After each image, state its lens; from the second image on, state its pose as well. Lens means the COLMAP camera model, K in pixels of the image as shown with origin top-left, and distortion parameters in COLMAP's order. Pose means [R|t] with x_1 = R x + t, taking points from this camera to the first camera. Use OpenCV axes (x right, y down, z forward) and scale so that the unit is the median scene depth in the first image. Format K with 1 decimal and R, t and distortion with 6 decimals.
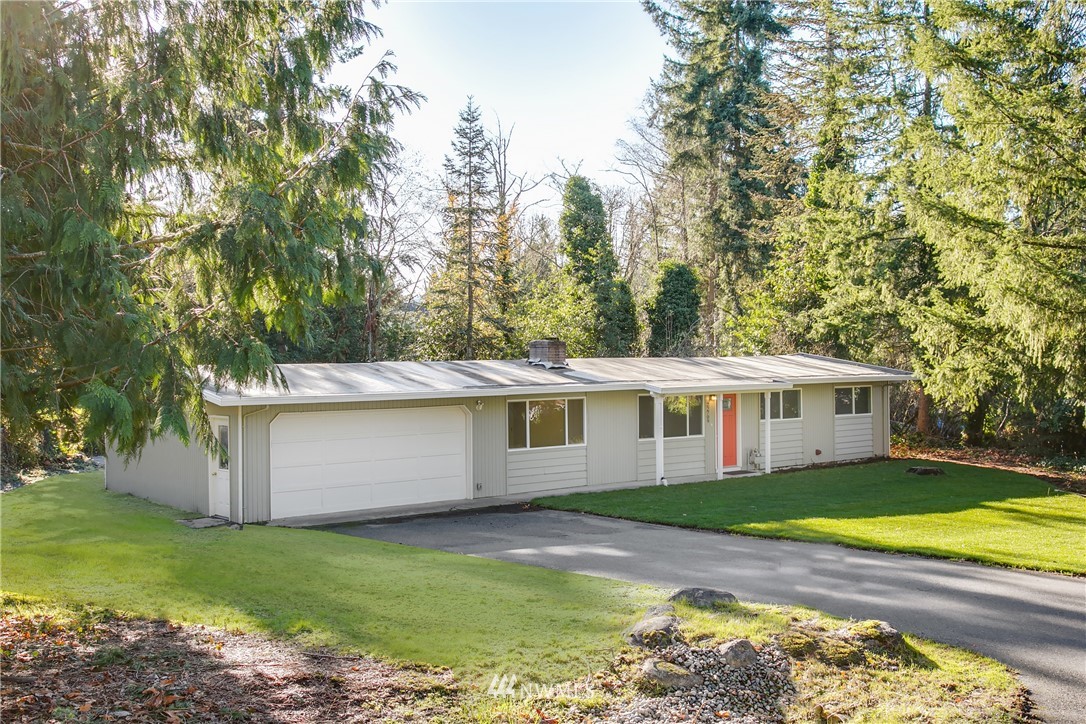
lens RADIAL K [[1238.3, 0, 543.0], [0, 1238.3, 362.0], [0, 0, 1]] dist [0.019126, 0.008205]
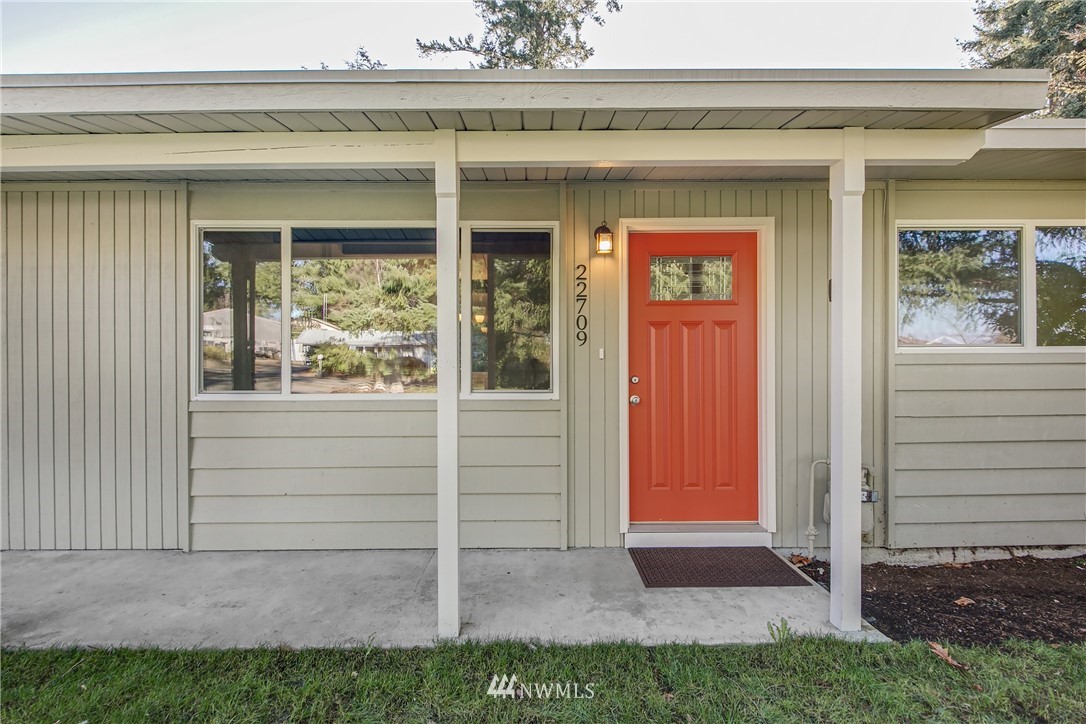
lens RADIAL K [[530.6, 0, 546.5], [0, 530.6, 366.8], [0, 0, 1]] dist [0.018907, -0.017357]
pose [[0.773124, 0.004844, -0.634236, 0.139367], [-0.007339, 0.999972, -0.001308, 0.038067], [0.634212, 0.005666, 0.773138, 0.647299]]
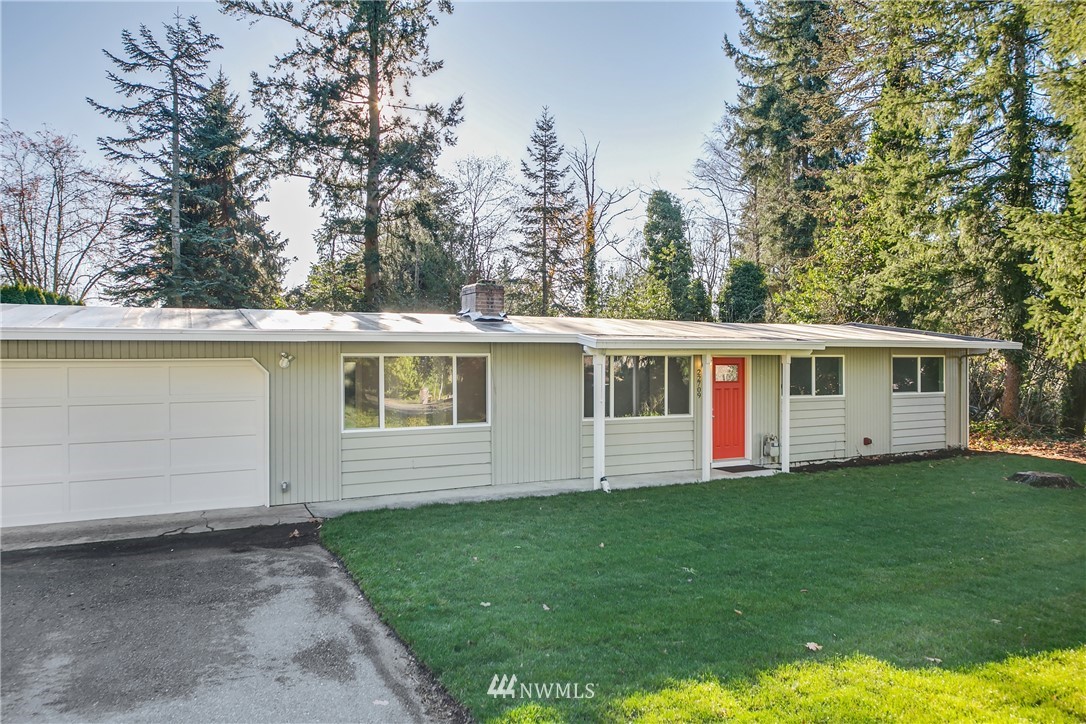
lens RADIAL K [[739.5, 0, 536.3], [0, 739.5, 372.3], [0, 0, 1]] dist [-0.004520, -0.003856]
pose [[0.974459, 0.010856, -0.224303, 0.097404], [-0.009701, 0.999933, 0.006249, 0.023142], [0.224356, -0.003913, 0.974499, 0.400343]]
